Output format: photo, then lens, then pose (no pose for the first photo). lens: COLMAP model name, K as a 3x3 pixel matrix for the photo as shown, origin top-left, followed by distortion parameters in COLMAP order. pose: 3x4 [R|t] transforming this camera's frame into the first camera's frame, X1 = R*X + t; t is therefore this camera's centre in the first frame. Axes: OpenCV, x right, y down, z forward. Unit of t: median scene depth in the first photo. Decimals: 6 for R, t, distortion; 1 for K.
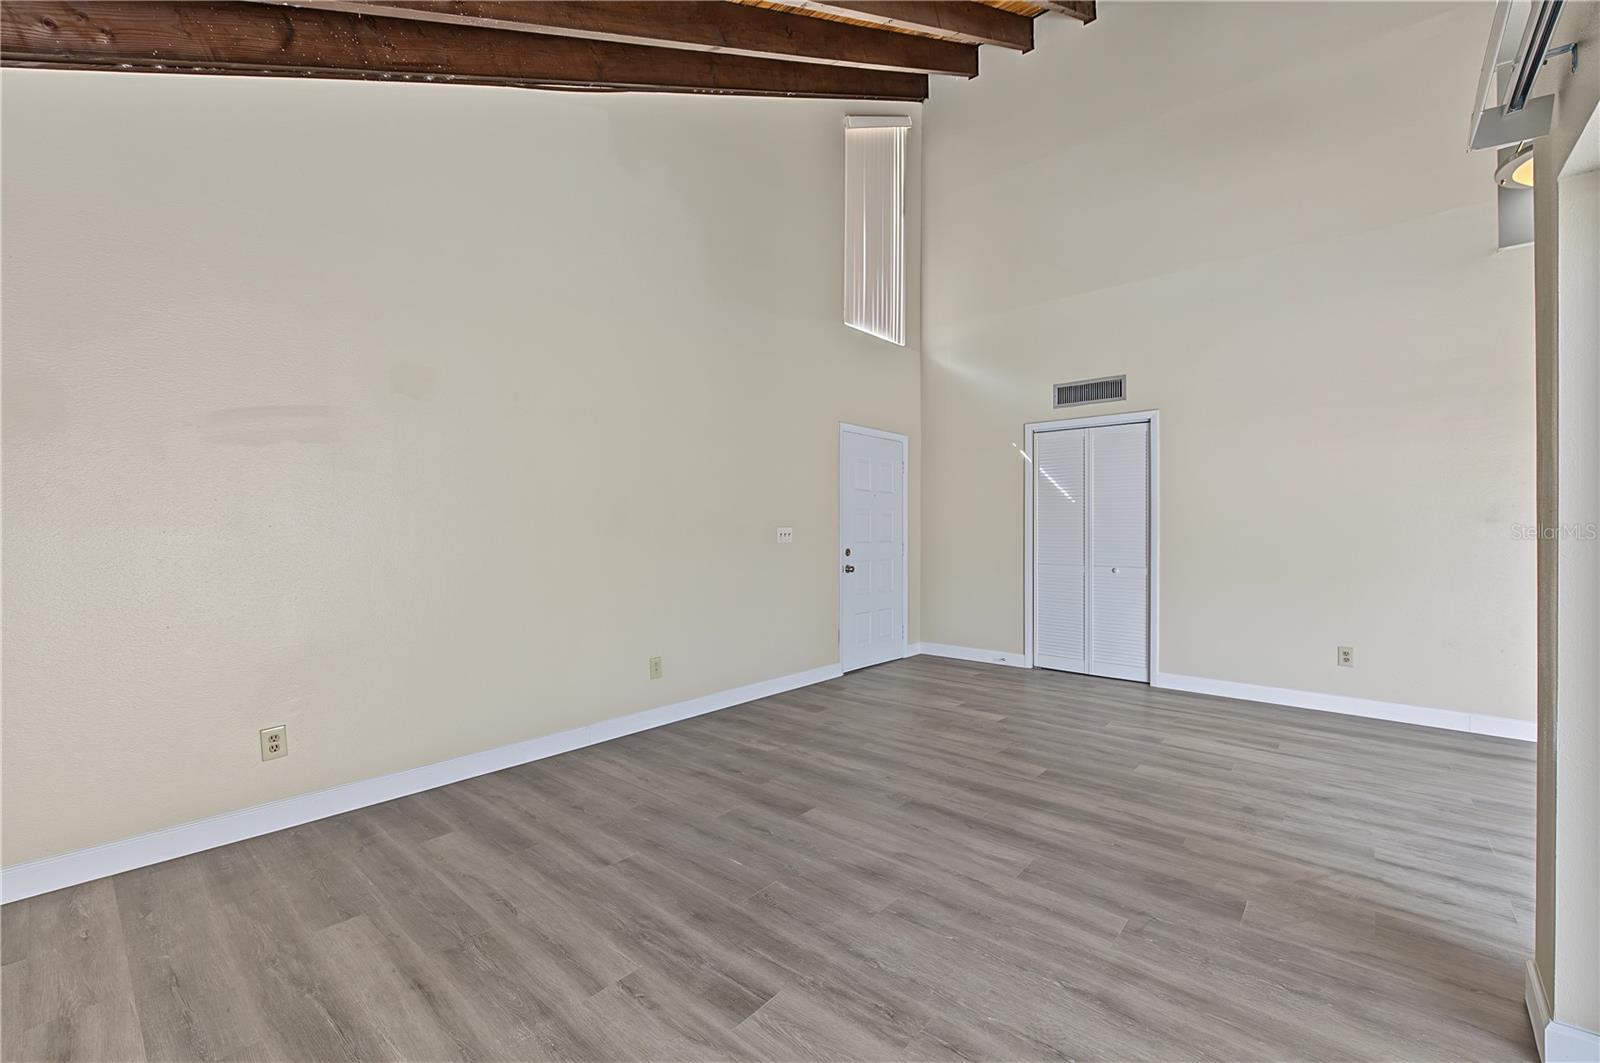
lens RADIAL K [[652.4, 0, 802.3], [0, 652.4, 533.3], [0, 0, 1]] dist [0.002901, -0.003653]
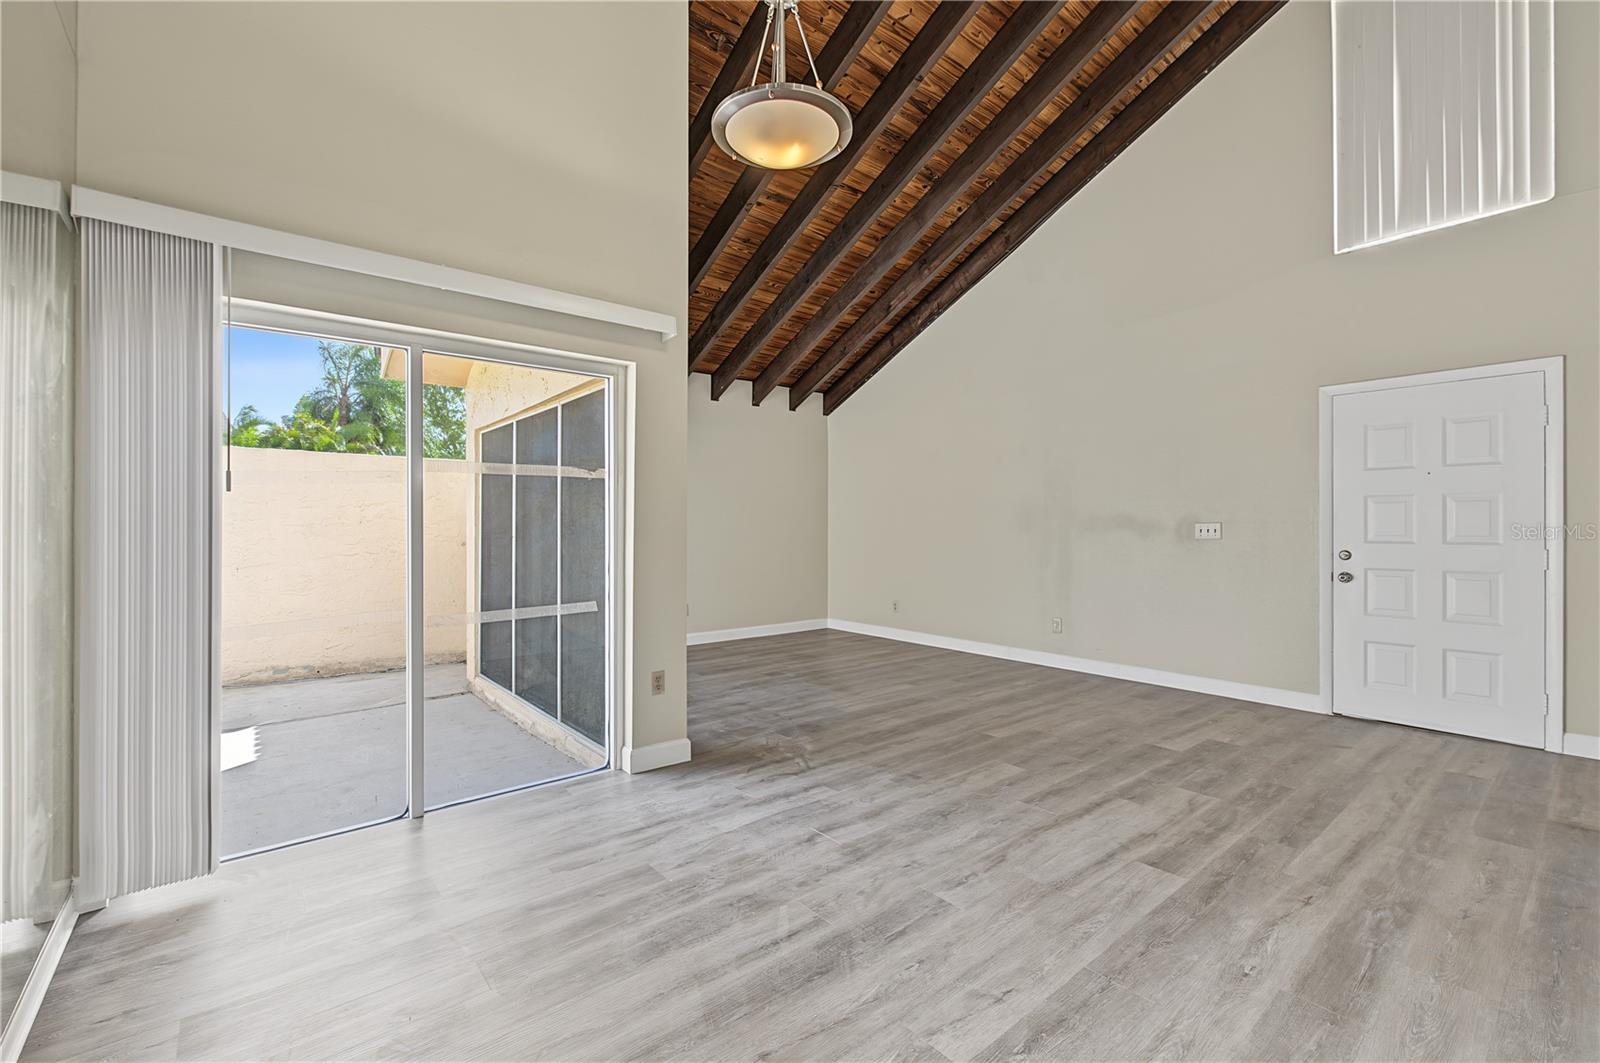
lens RADIAL K [[681.6, 0, 790.3], [0, 681.6, 526.6], [0, 0, 1]] dist [0.000633, -0.004513]
pose [[-0.182272, -0.005085, -0.983235, 1.724076], [-0.006025, 0.999974, -0.004054, 0.006660], [0.983230, 0.005185, -0.182298, 0.929691]]
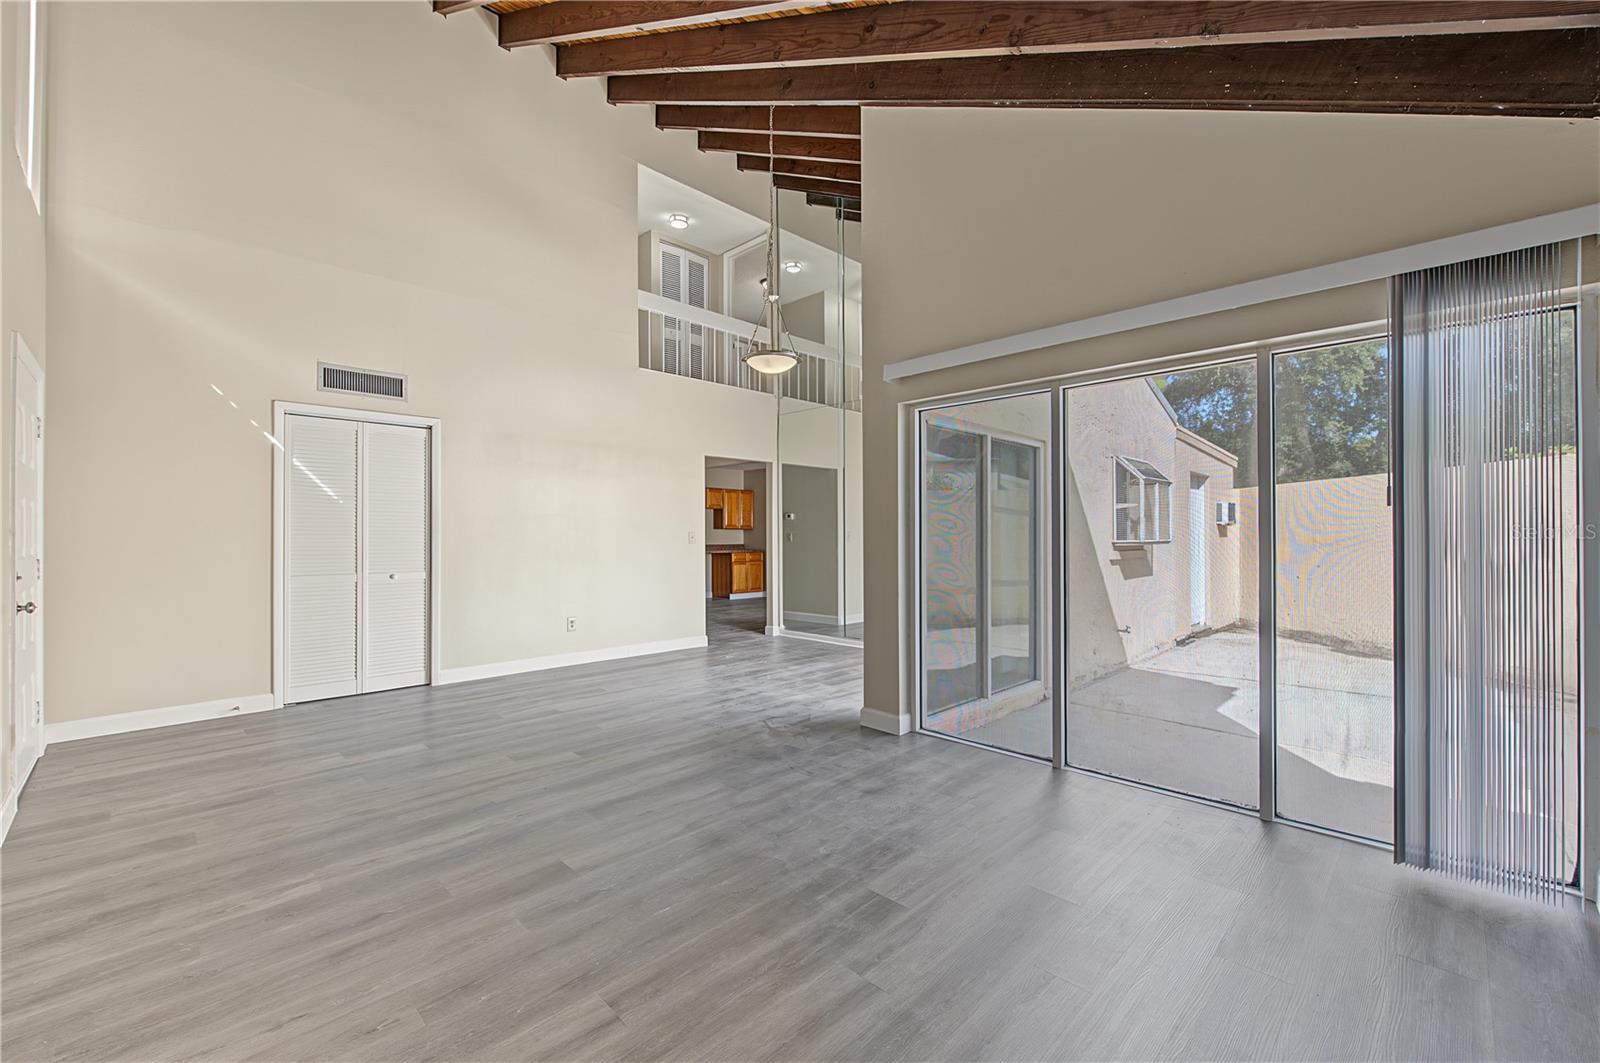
lens RADIAL K [[652.4, 0, 802.3], [0, 652.4, 533.3], [0, 0, 1]] dist [0.002901, -0.003653]
pose [[0.068421, -0.000022, 0.997657, -0.748757], [0.007628, 0.999971, -0.000501, -0.002171], [-0.997627, 0.007645, 0.068419, 0.580483]]
